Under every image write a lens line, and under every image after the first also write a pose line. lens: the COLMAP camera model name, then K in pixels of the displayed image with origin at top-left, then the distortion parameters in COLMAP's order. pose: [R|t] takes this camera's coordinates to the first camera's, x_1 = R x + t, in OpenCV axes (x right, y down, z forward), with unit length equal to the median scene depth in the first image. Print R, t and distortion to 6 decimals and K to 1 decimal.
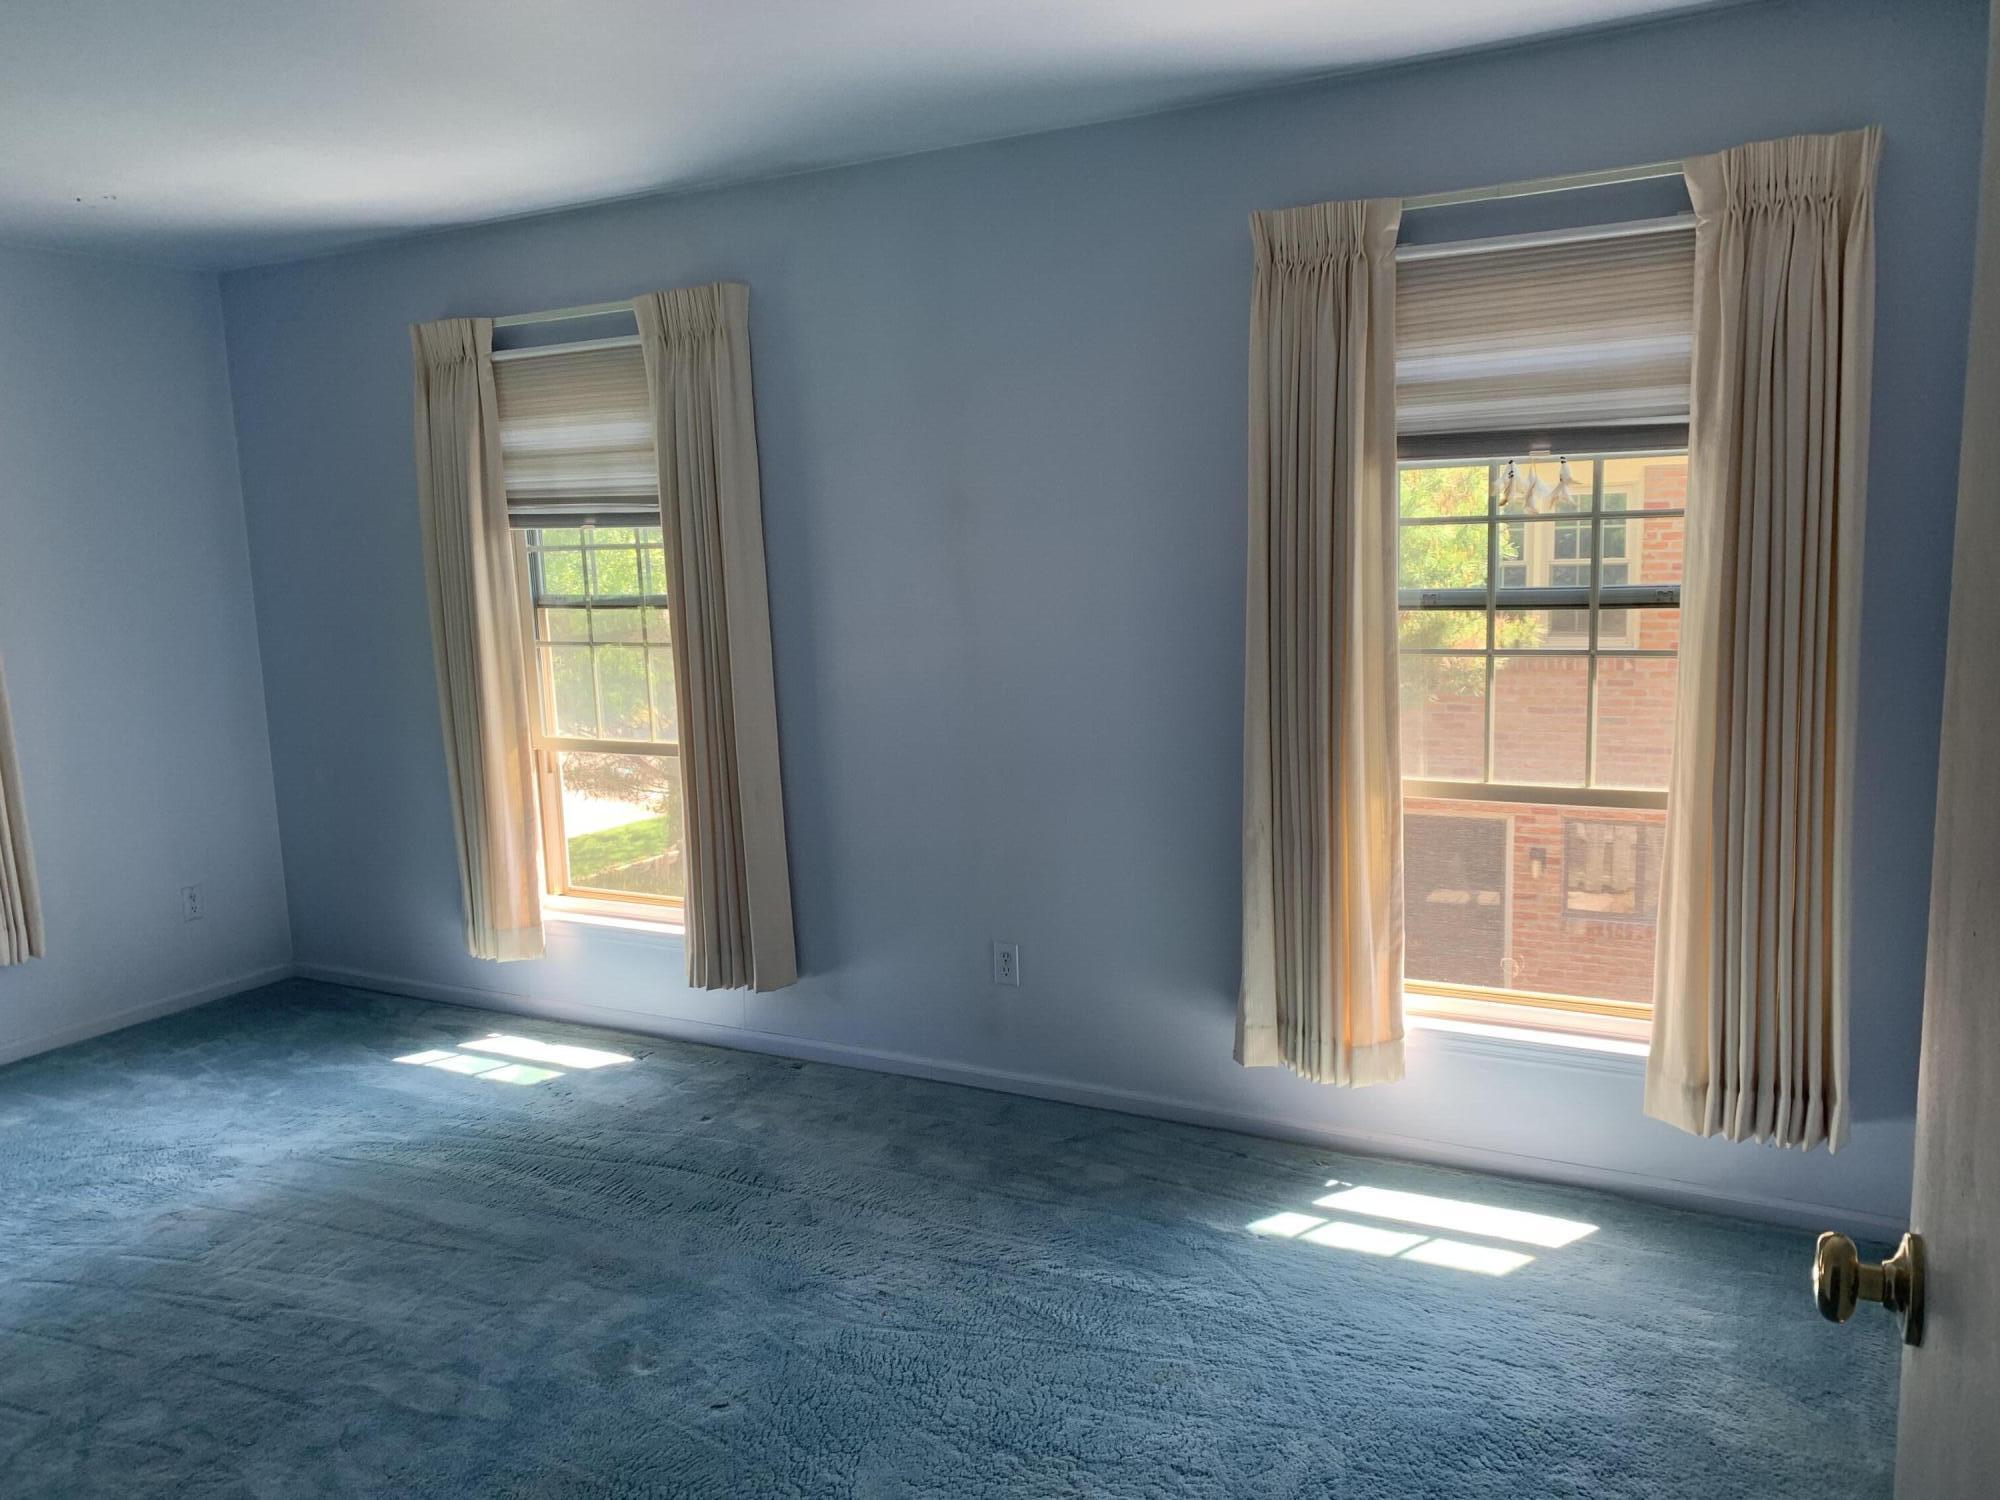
lens RADIAL K [[1545.3, 0, 1015.2], [0, 1545.3, 761.9], [0, 0, 1]] dist [0.035856, -0.030073]
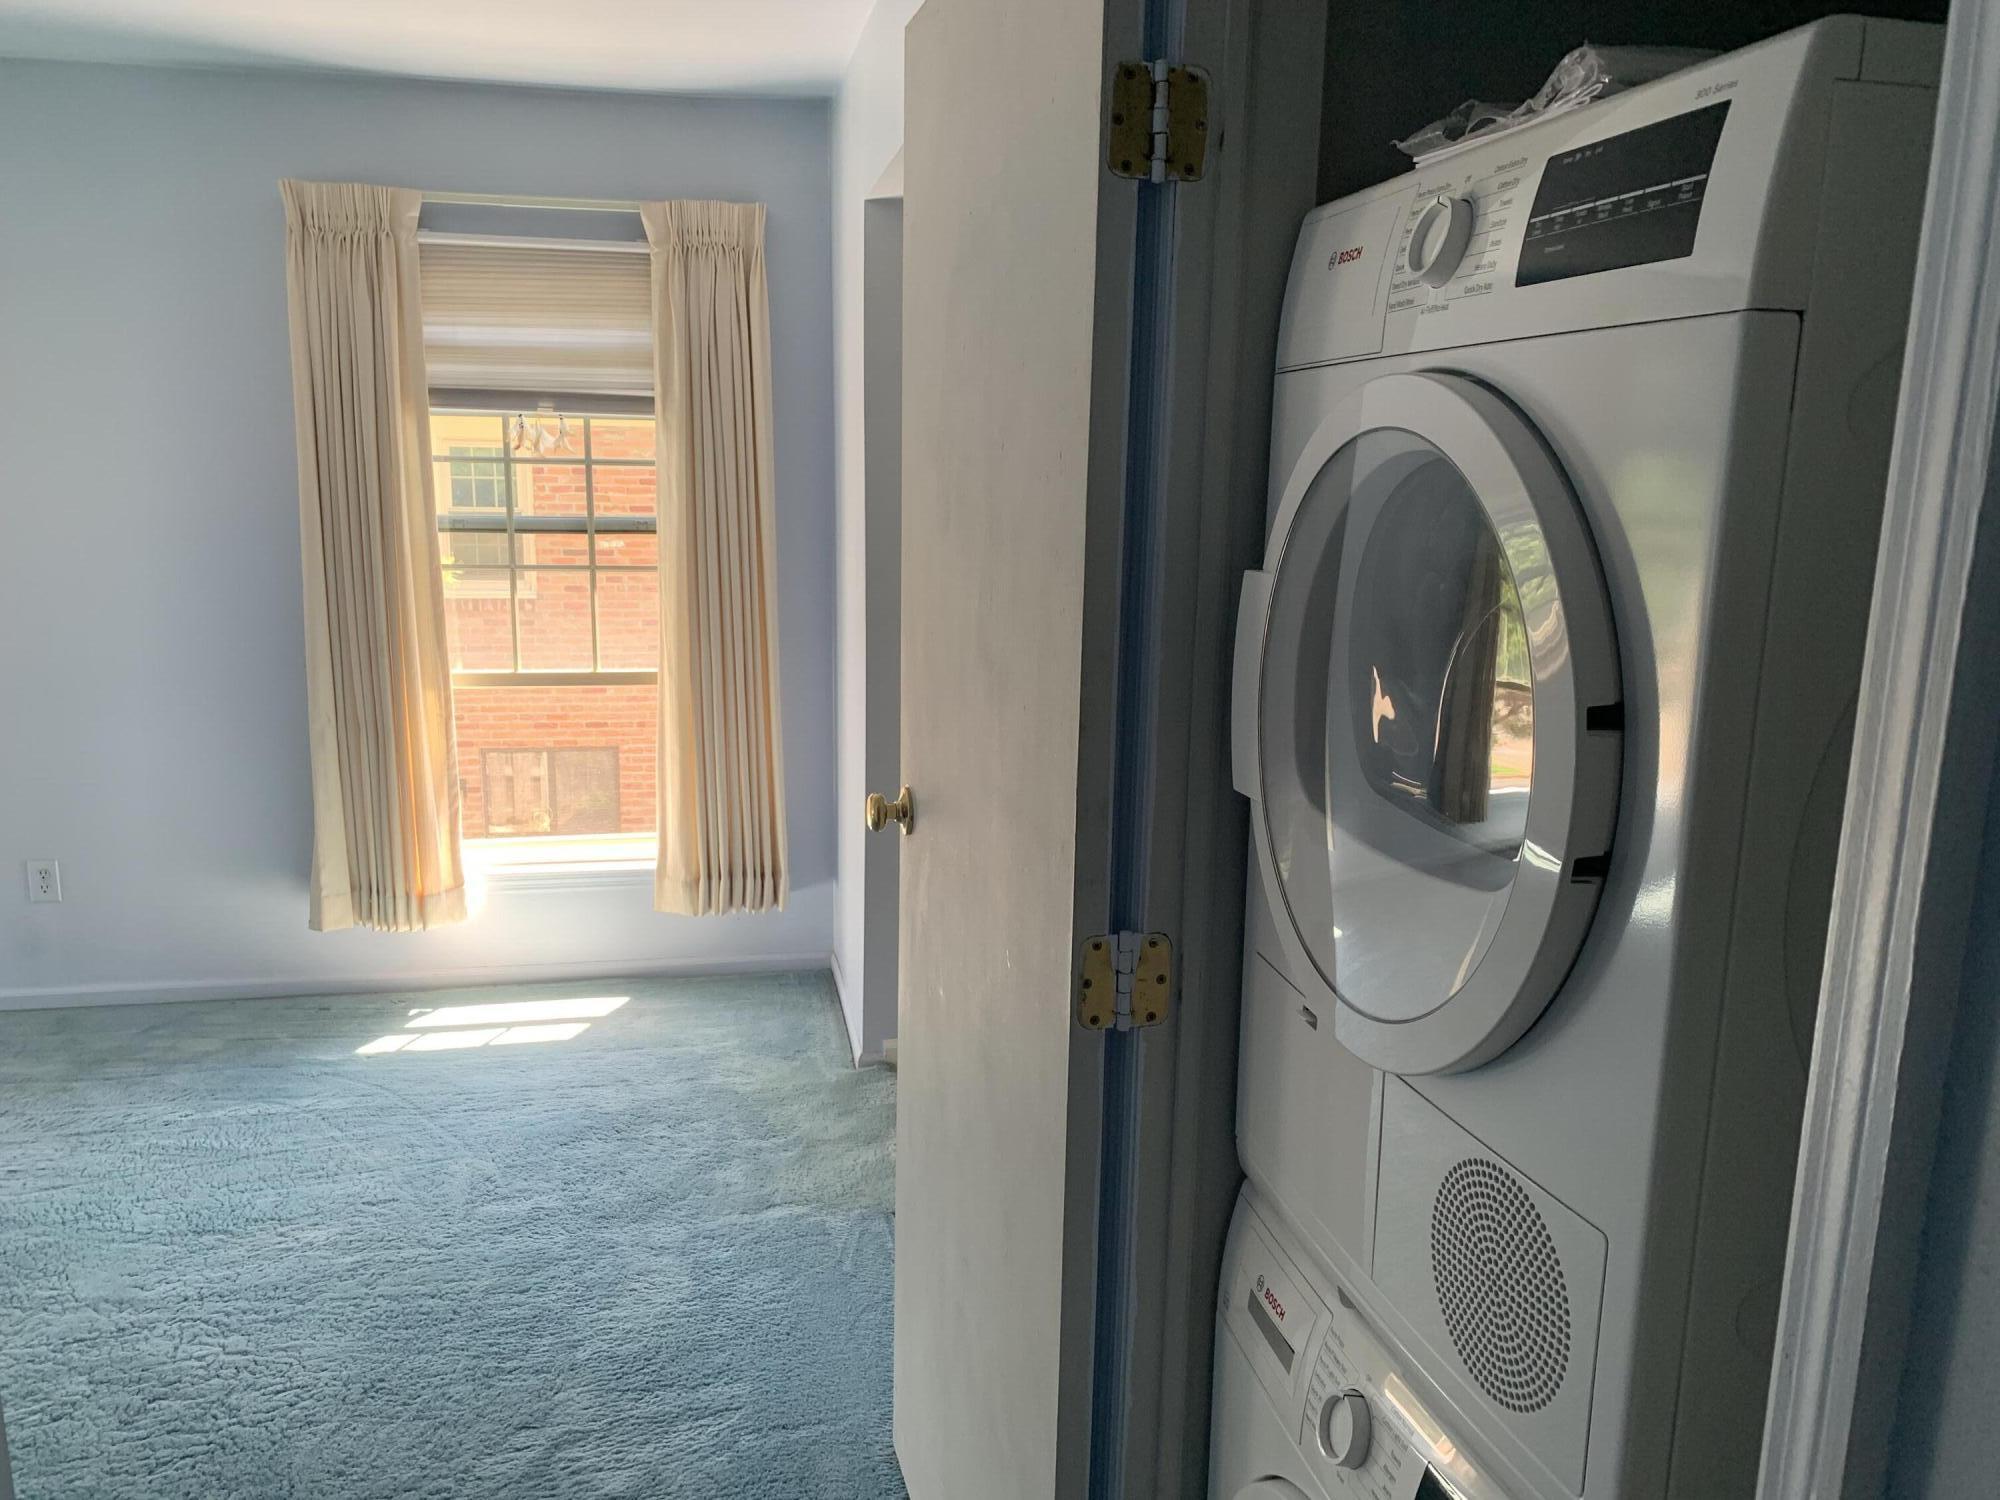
lens RADIAL K [[1545.3, 0, 1012.1], [0, 1545.3, 745.5], [0, 0, 1]] dist [0.035856, -0.030073]
pose [[0.764081, -0.070165, 0.641293, -0.199785], [0.058194, 0.997511, 0.039803, 0.046219], [-0.642490, 0.006907, 0.766263, -0.217506]]
